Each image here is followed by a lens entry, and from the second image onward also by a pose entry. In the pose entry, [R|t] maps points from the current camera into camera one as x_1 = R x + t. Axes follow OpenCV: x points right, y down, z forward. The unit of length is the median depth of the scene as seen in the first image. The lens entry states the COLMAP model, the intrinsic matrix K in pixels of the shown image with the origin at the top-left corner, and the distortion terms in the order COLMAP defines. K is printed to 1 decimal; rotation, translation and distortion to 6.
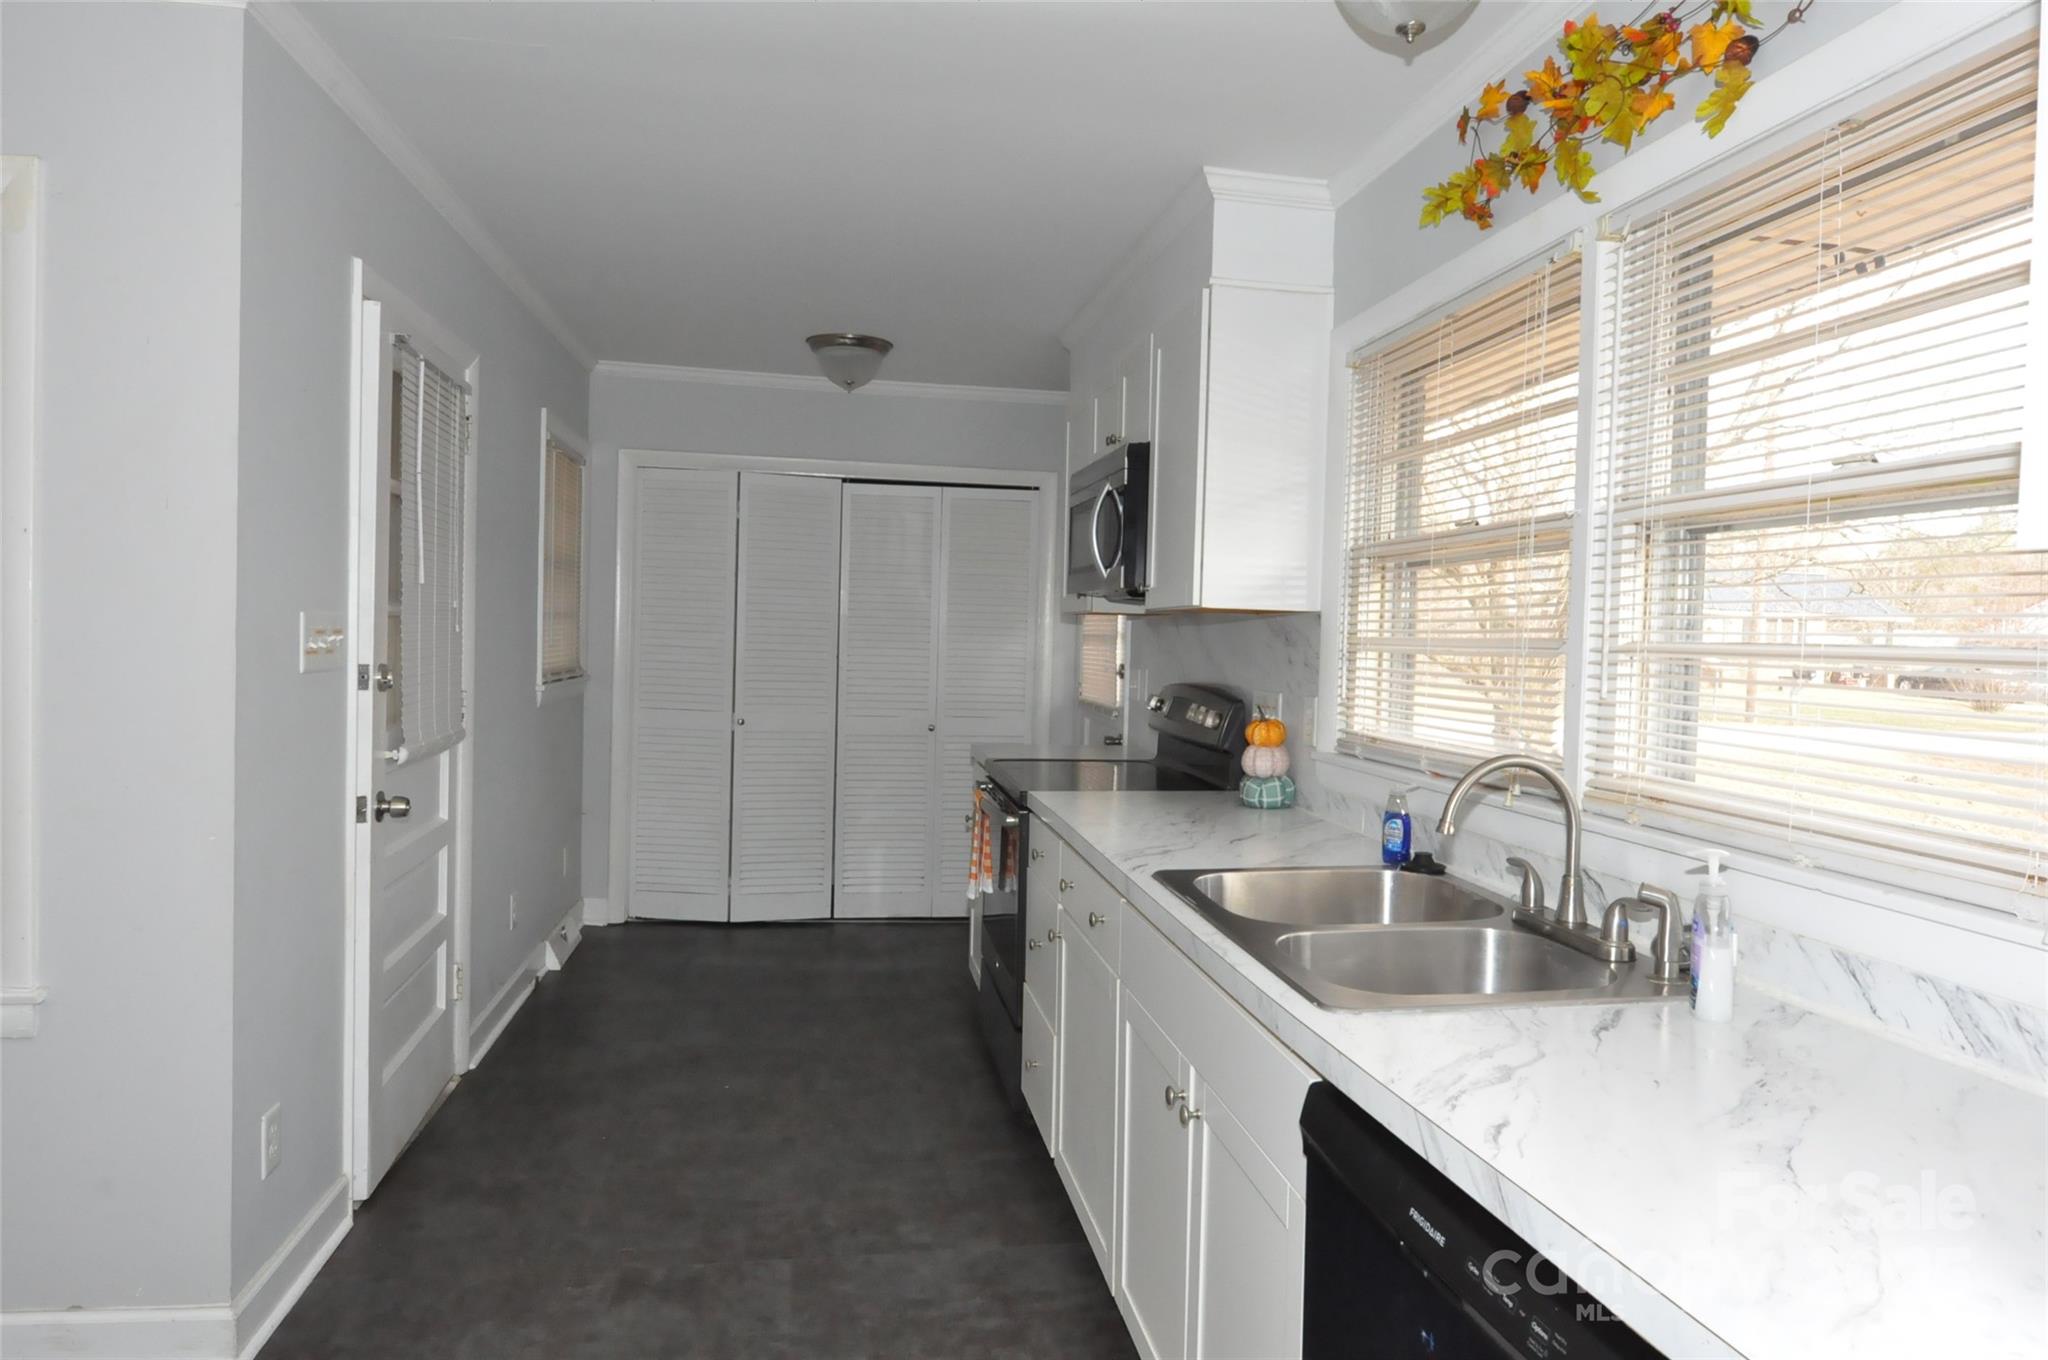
lens RADIAL K [[1247.3, 0, 1029.9], [0, 1247.3, 678.4], [0, 0, 1]] dist [-0.010386, -0.002457]
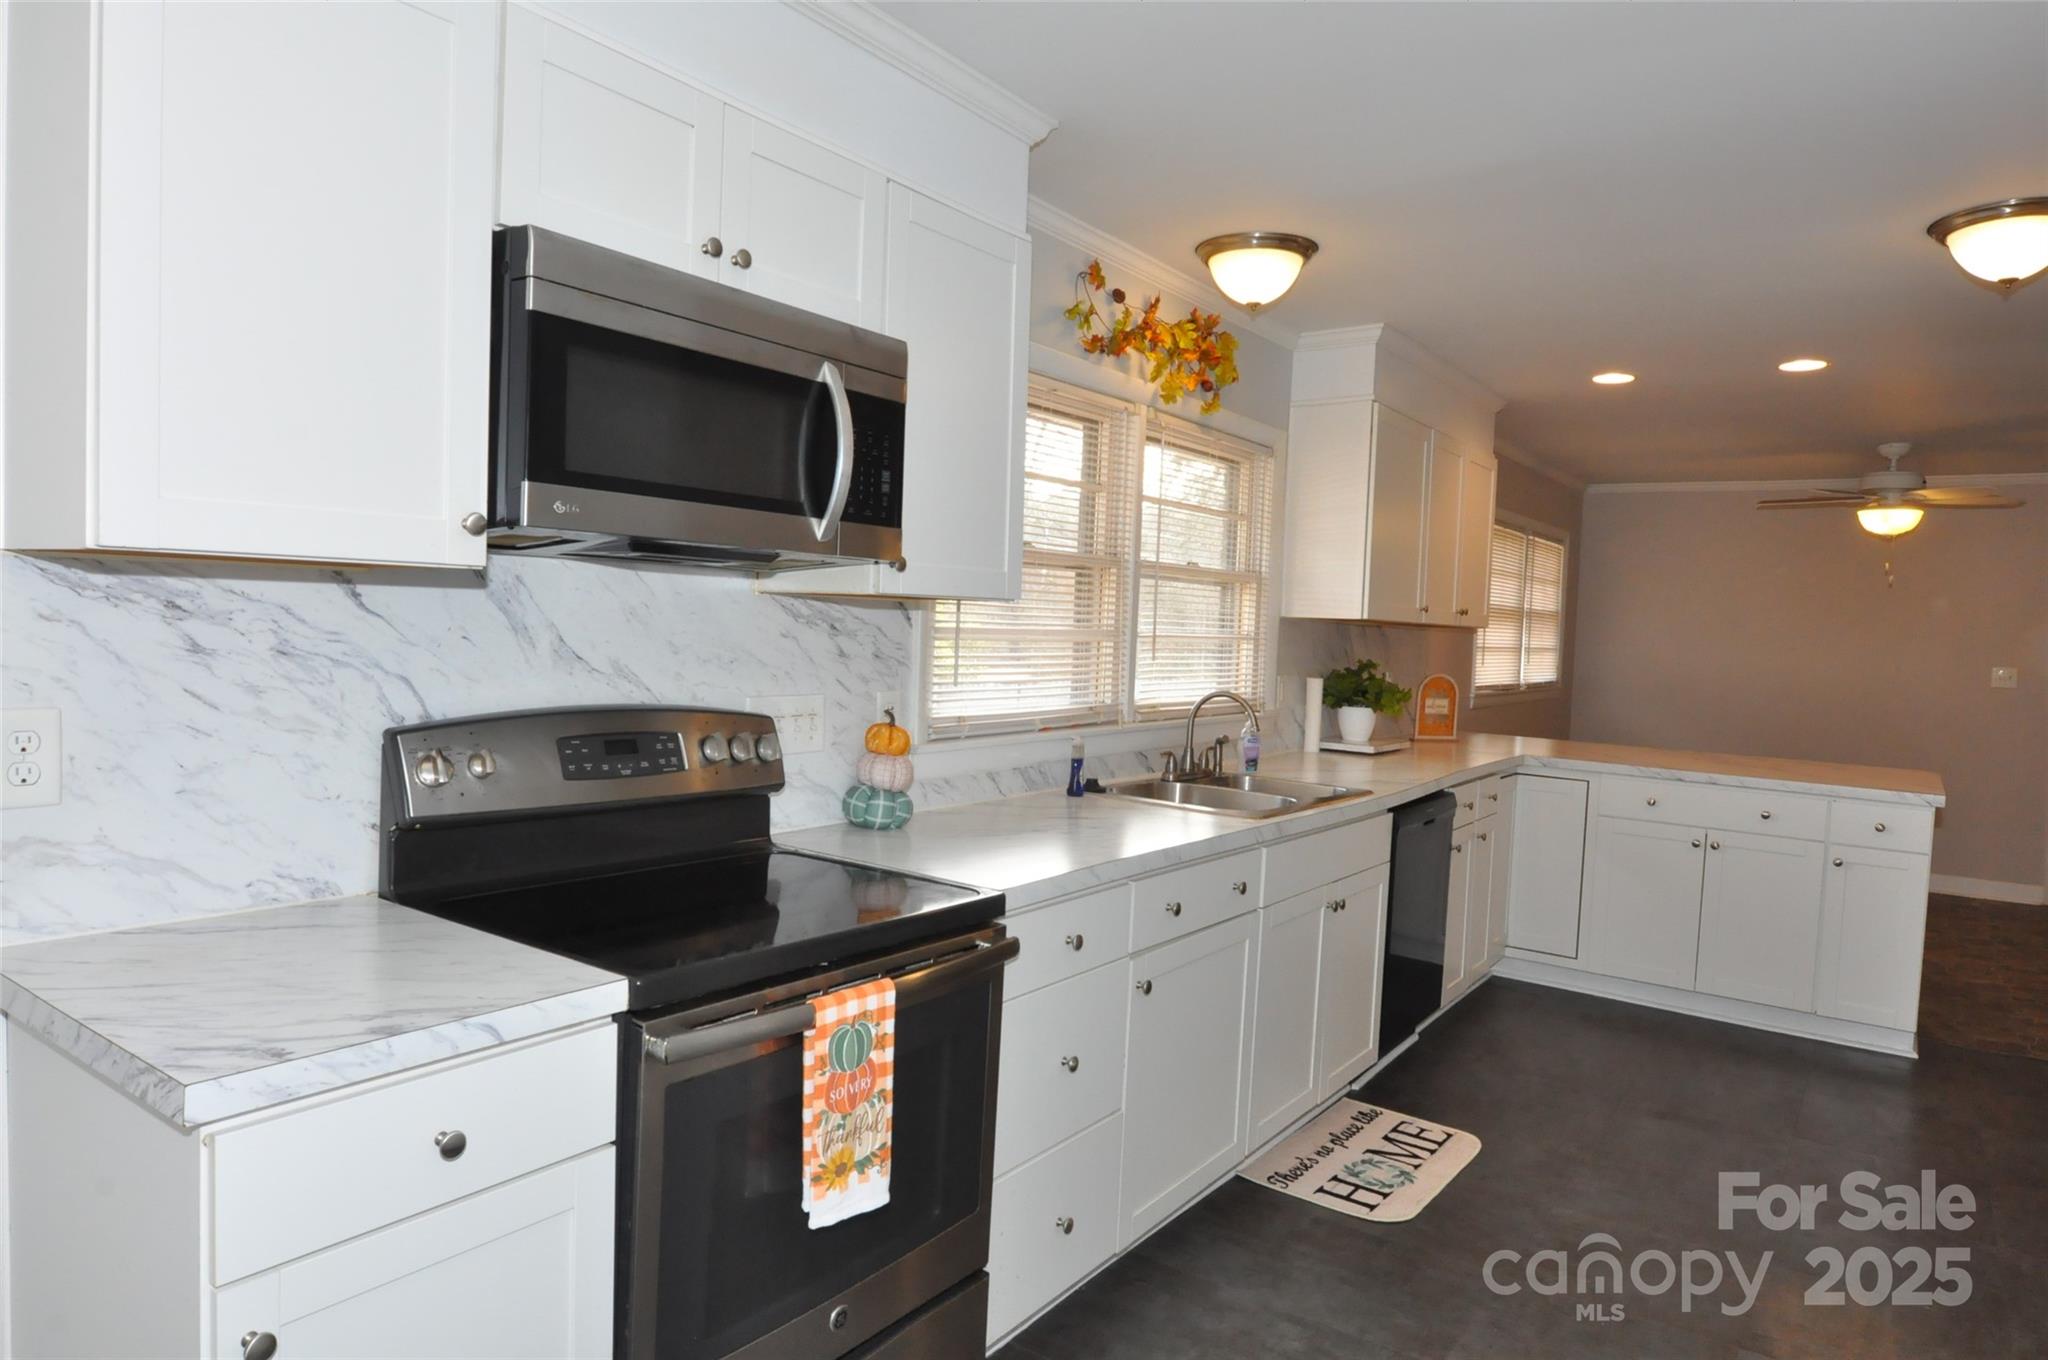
lens RADIAL K [[1247.3, 0, 1029.9], [0, 1247.3, 678.4], [0, 0, 1]] dist [-0.010386, -0.002457]
pose [[-0.703631, -0.088813, 0.704993, -0.588099], [-0.037928, 0.995438, 0.087547, -0.090214], [-0.709552, 0.034862, -0.703790, 1.886304]]
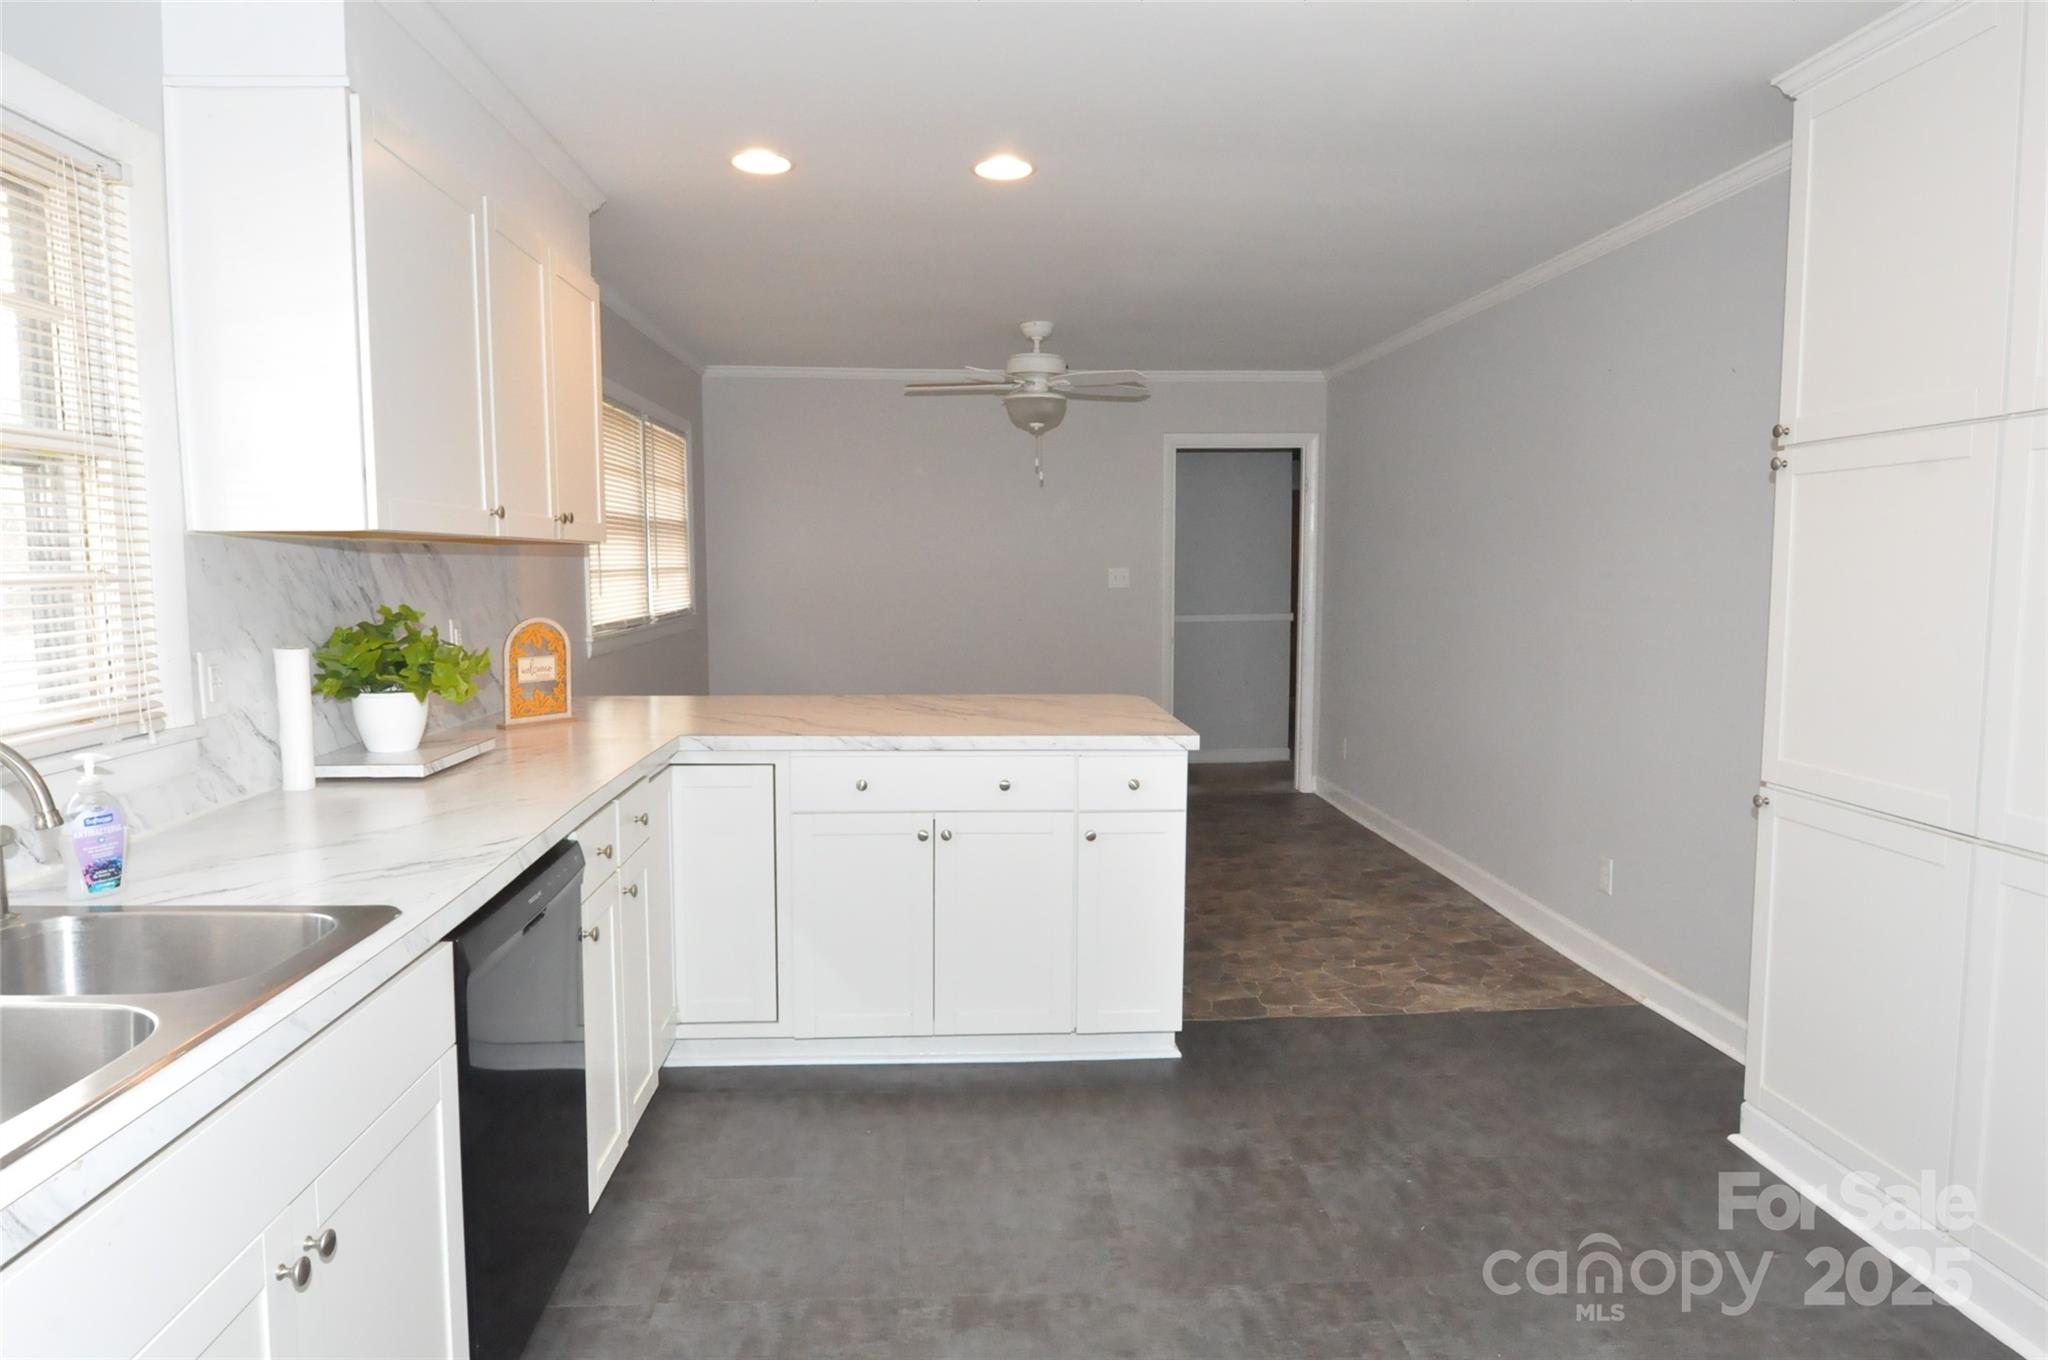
lens RADIAL K [[1247.3, 0, 1029.9], [0, 1247.3, 678.4], [0, 0, 1]] dist [-0.010386, -0.002457]
pose [[-0.994555, -0.039668, 0.096366, -0.247409], [-0.027111, 0.991366, 0.128292, -0.060937], [-0.100623, 0.124981, -0.987043, 1.186415]]
